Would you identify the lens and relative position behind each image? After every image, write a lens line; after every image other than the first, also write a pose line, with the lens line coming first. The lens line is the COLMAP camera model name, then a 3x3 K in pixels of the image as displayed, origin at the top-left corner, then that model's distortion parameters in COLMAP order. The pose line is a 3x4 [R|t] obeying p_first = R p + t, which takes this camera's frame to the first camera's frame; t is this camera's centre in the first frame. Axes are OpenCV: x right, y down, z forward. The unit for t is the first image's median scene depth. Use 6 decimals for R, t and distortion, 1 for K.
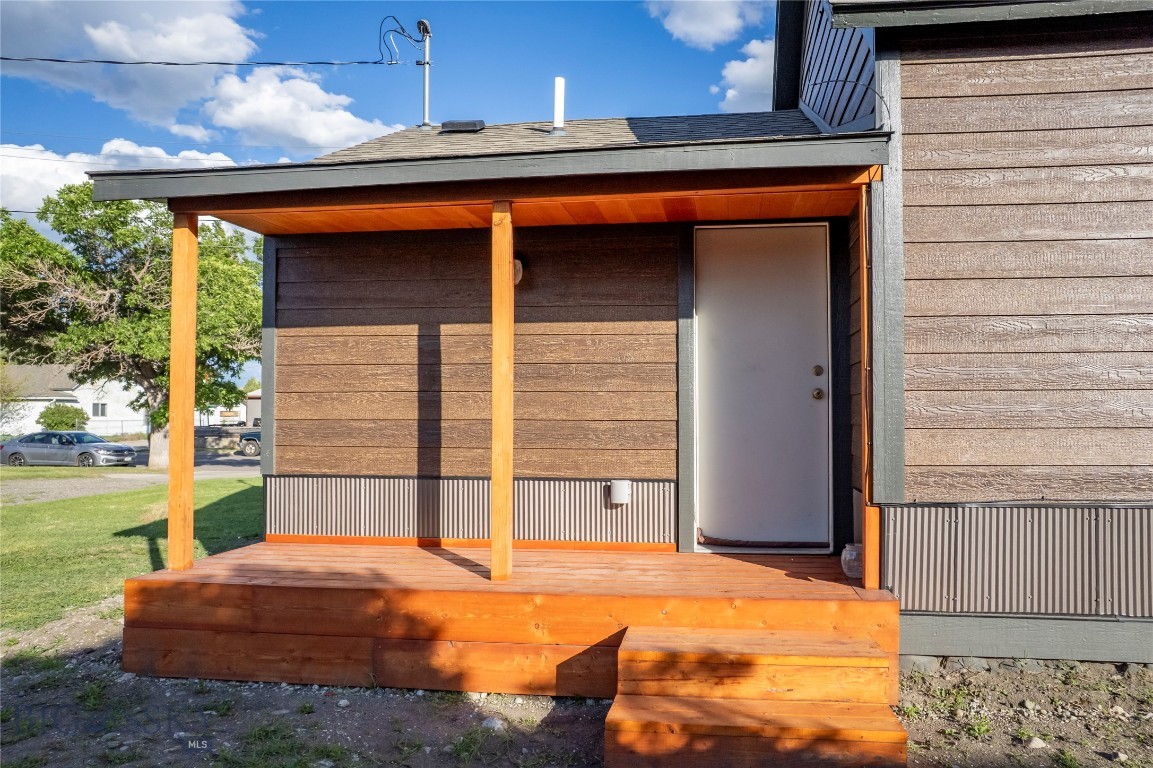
lens RADIAL K [[726.0, 0, 579.3], [0, 726.0, 388.3], [0, 0, 1]] dist [-0.056879, 0.043164]
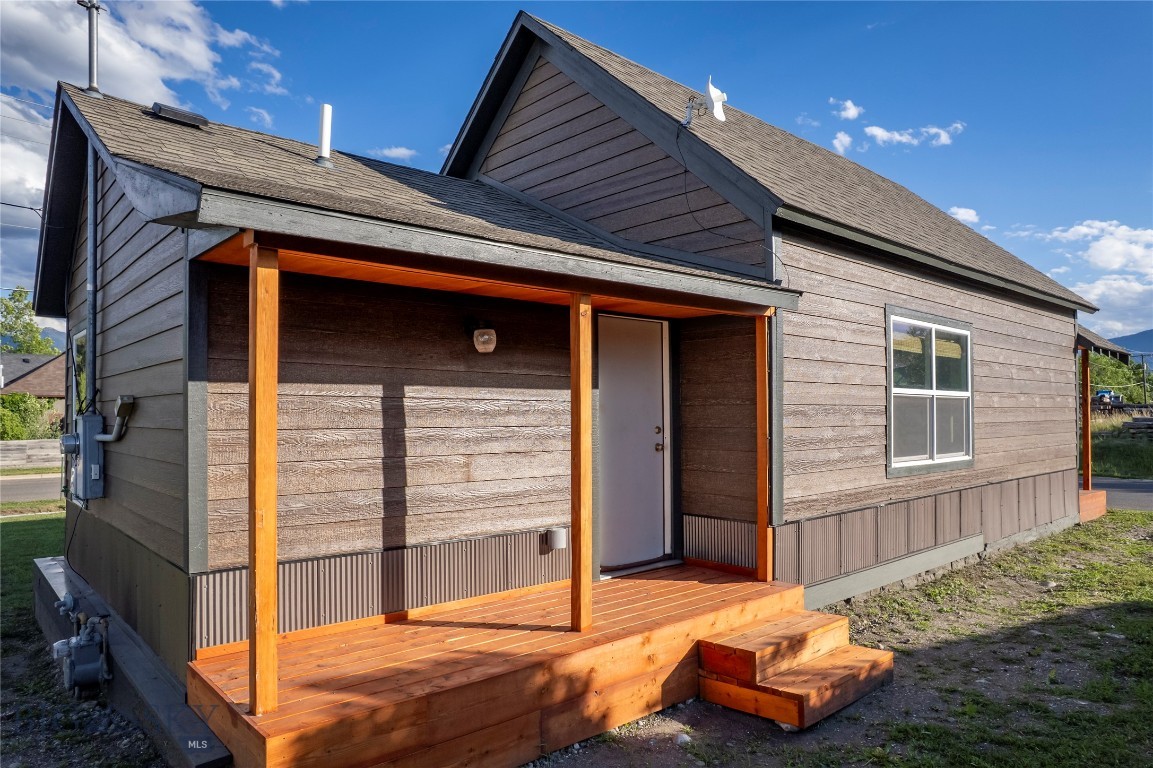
lens RADIAL K [[726.0, 0, 582.5], [0, 726.0, 393.9], [0, 0, 1]] dist [-0.056879, 0.043164]
pose [[0.674032, 0.021981, 0.738375, -0.766836], [-0.014416, 0.999758, -0.016603, -0.068327], [-0.738561, 0.000547, 0.674186, 0.193347]]
